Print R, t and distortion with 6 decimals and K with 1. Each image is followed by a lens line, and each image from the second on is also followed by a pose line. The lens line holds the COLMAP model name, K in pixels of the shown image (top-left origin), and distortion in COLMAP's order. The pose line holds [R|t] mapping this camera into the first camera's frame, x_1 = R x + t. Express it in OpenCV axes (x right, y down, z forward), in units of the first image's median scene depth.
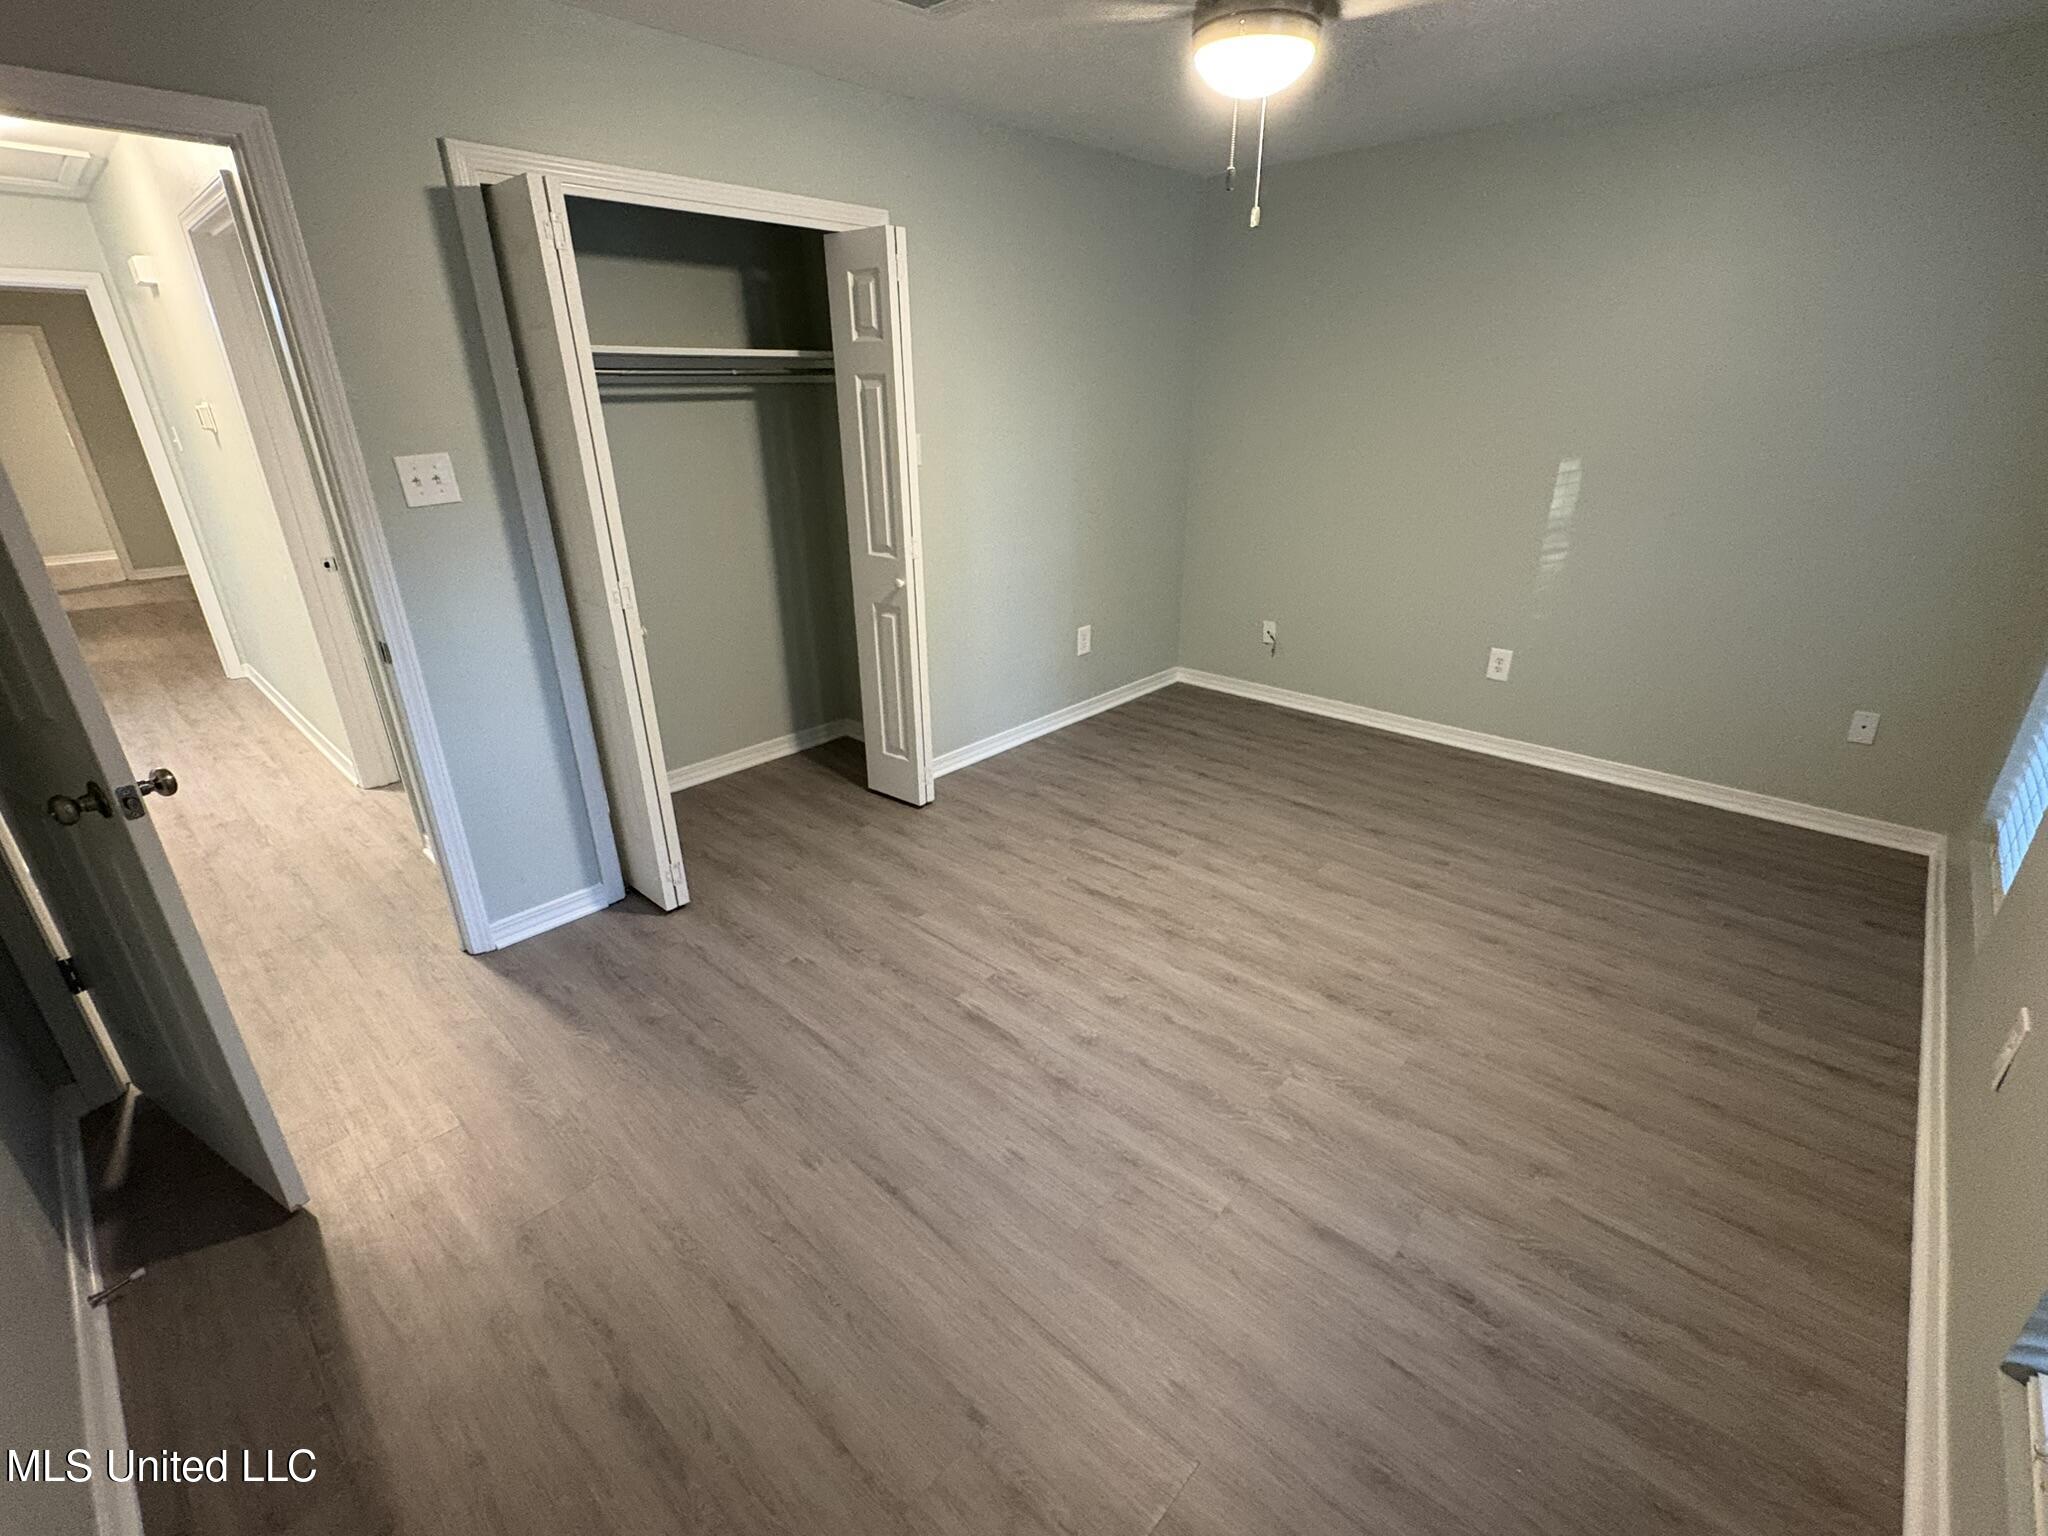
lens RADIAL K [[915.7, 0, 1032.6], [0, 915.7, 774.7], [0, 0, 1]] dist [0.002138, -0.000719]
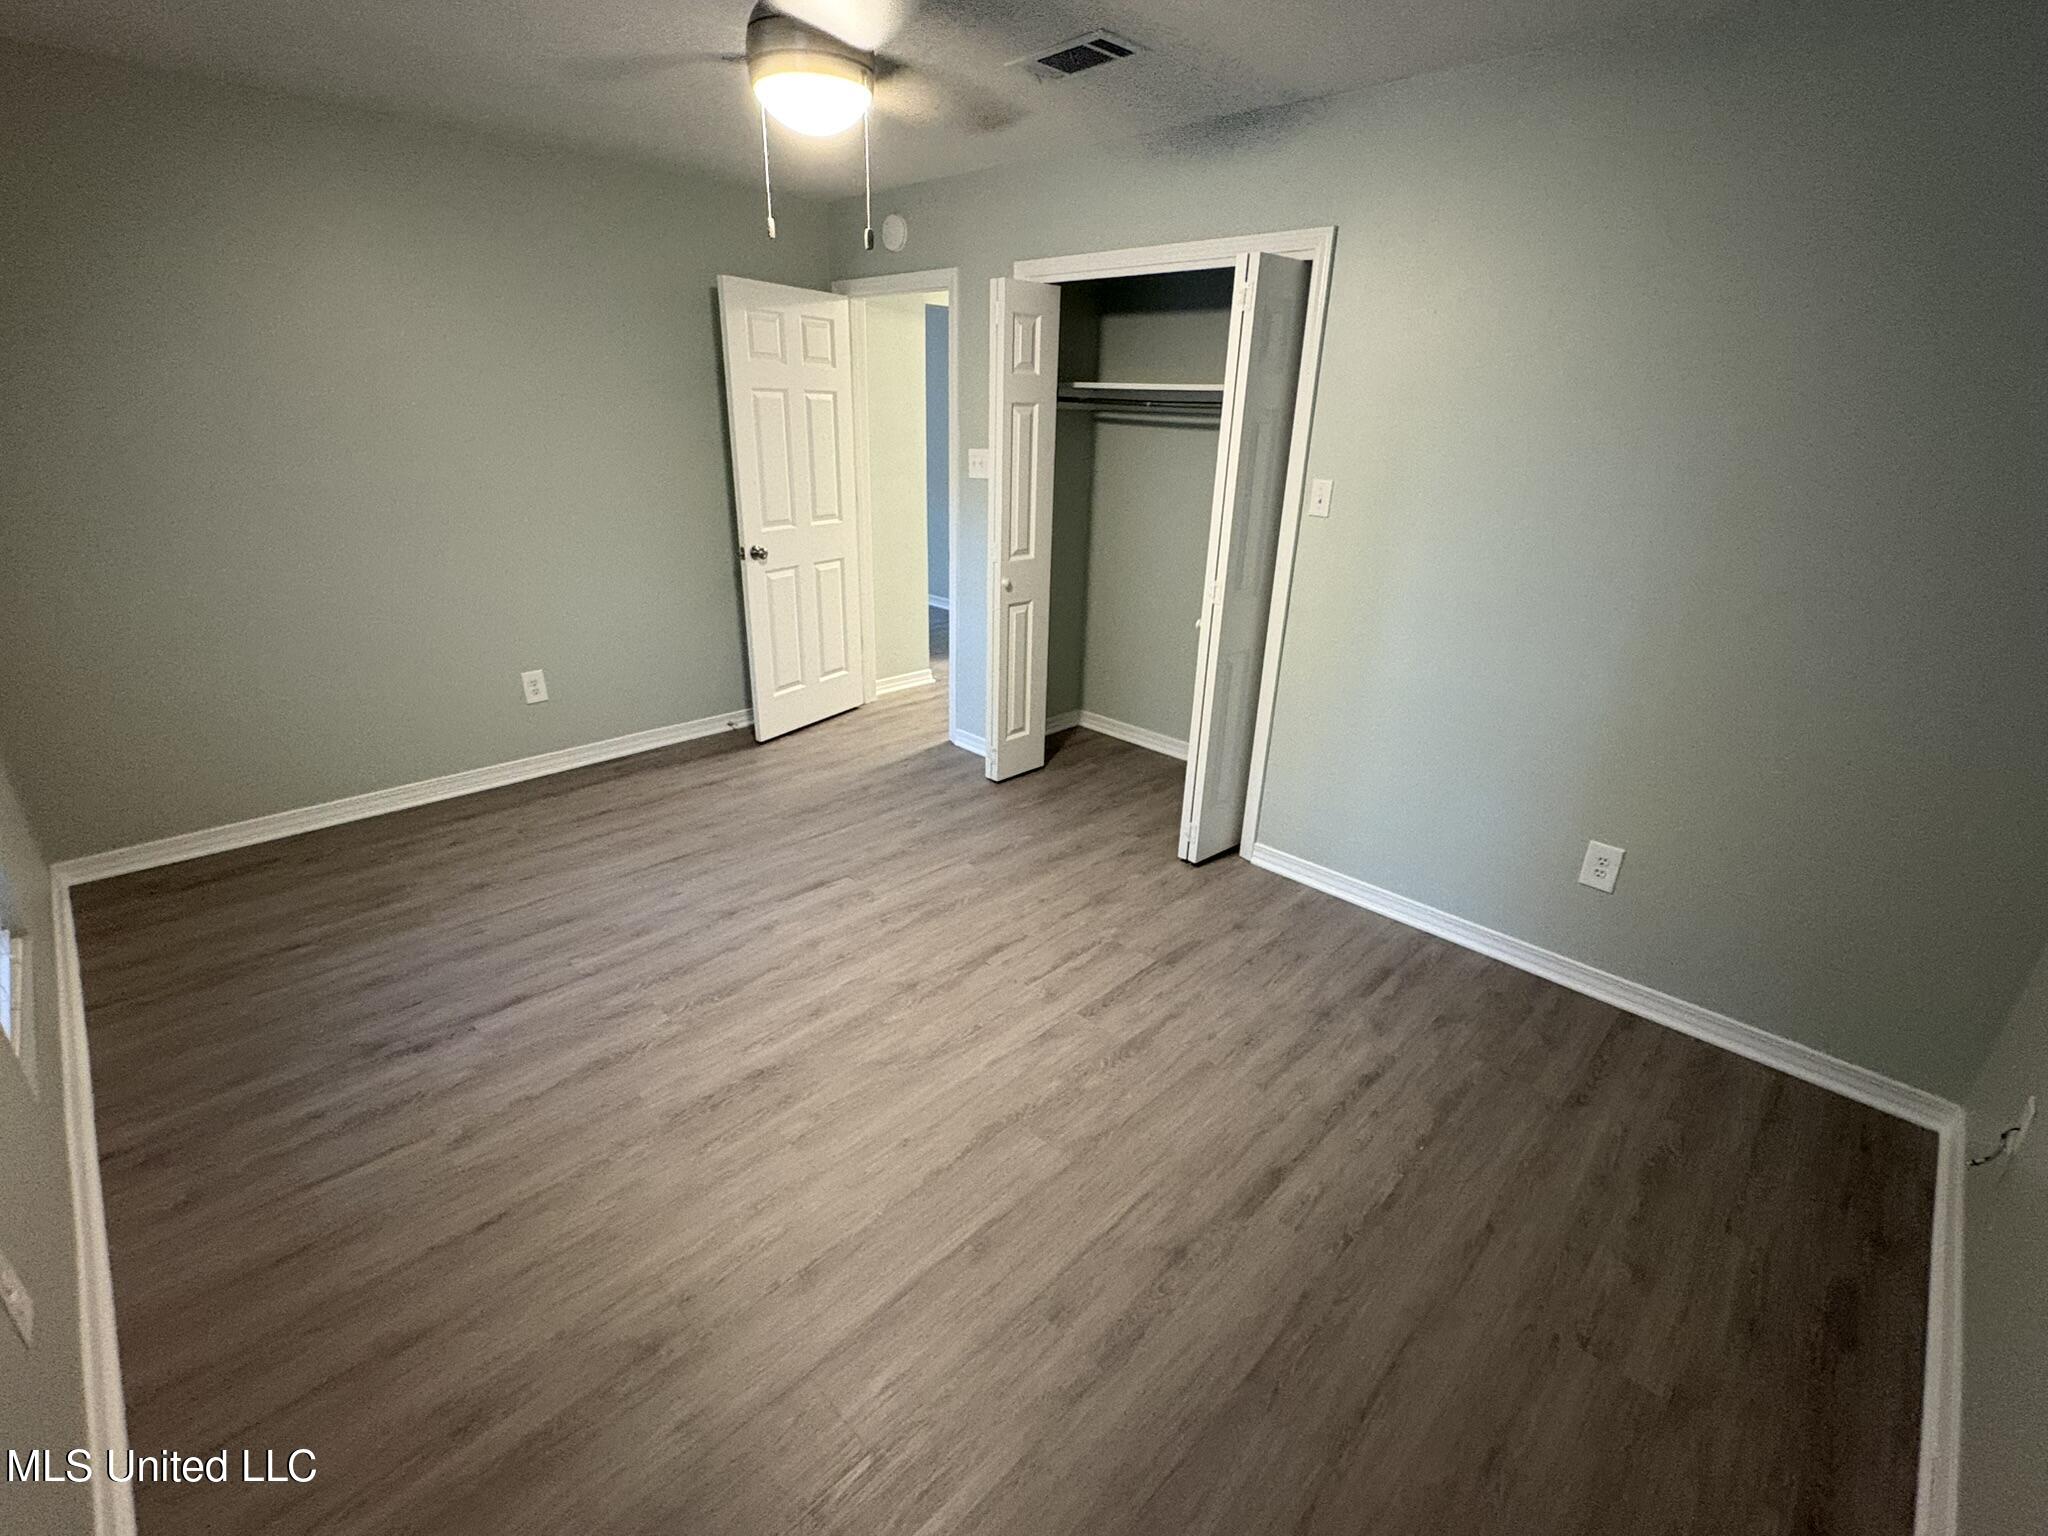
lens RADIAL K [[915.7, 0, 1026.0], [0, 915.7, 758.2], [0, 0, 1]] dist [0.002138, -0.000719]
pose [[-0.039547, 0.362712, -0.931062, 0.814513], [-0.413419, 0.842357, 0.345716, -0.351461], [0.909682, 0.398590, 0.116640, 0.772431]]
